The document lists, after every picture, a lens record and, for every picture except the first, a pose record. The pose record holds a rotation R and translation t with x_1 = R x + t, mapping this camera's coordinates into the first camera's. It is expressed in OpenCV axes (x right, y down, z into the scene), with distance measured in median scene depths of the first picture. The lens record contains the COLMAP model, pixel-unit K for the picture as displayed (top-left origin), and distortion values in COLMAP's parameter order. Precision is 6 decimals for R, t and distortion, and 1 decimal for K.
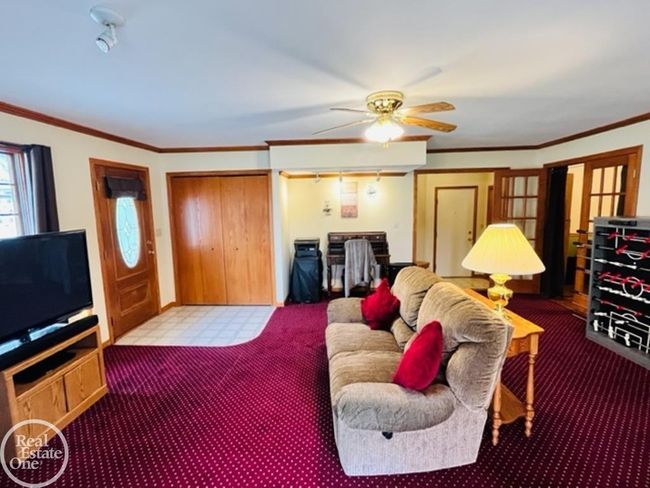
lens RADIAL K [[310.6, 0, 325.4], [0, 310.6, 243.1], [0, 0, 1]] dist [-0.001183, -0.000502]
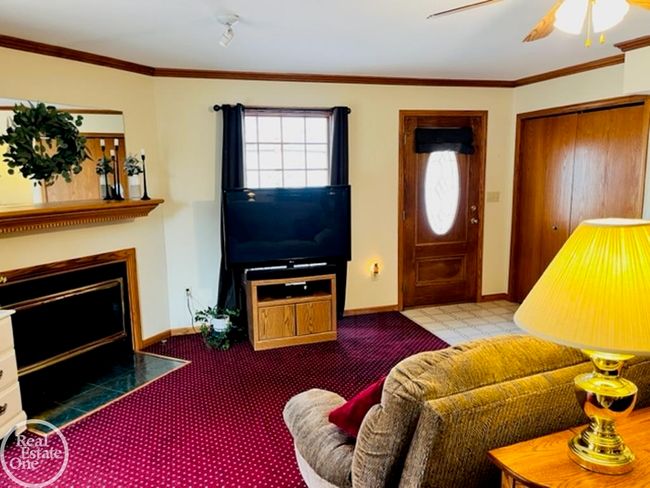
lens RADIAL K [[490.6, 0, 325.2], [0, 490.6, 245.1], [0, 0, 1]] dist [0.040606, -0.063765]
pose [[0.374606, 0.157260, -0.913750, 0.524103], [-0.110095, 0.986083, 0.124574, -0.027818], [0.920624, 0.053933, 0.386707, 0.208952]]
